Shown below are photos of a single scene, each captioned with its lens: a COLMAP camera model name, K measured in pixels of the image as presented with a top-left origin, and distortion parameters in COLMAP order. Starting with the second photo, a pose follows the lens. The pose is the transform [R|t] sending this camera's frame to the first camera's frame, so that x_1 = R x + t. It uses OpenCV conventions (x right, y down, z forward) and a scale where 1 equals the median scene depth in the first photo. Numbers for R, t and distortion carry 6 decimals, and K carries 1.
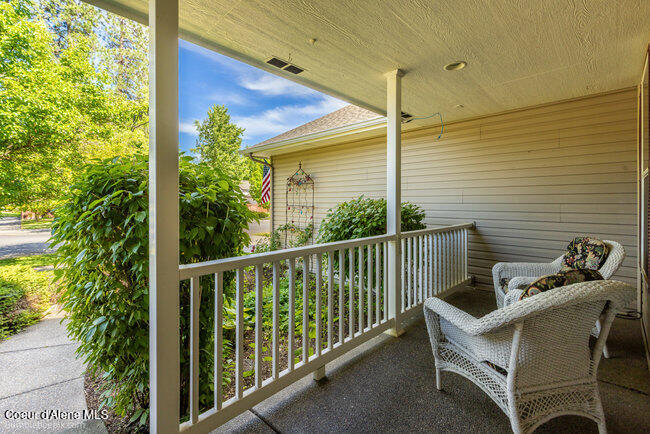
lens RADIAL K [[295.3, 0, 340.2], [0, 295.3, 202.4], [0, 0, 1]] dist [-0.003457, -0.001768]
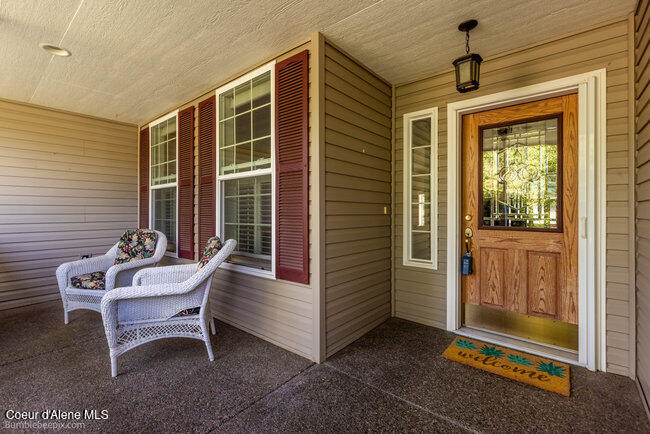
lens RADIAL K [[295.3, 0, 305.3], [0, 295.3, 212.4], [0, 0, 1]] dist [-0.003457, -0.001768]
pose [[-0.044715, -0.004335, 0.998990, -0.489471], [0.000743, 0.999990, 0.004373, 0.030195], [-0.999000, 0.000938, -0.044711, 0.241855]]
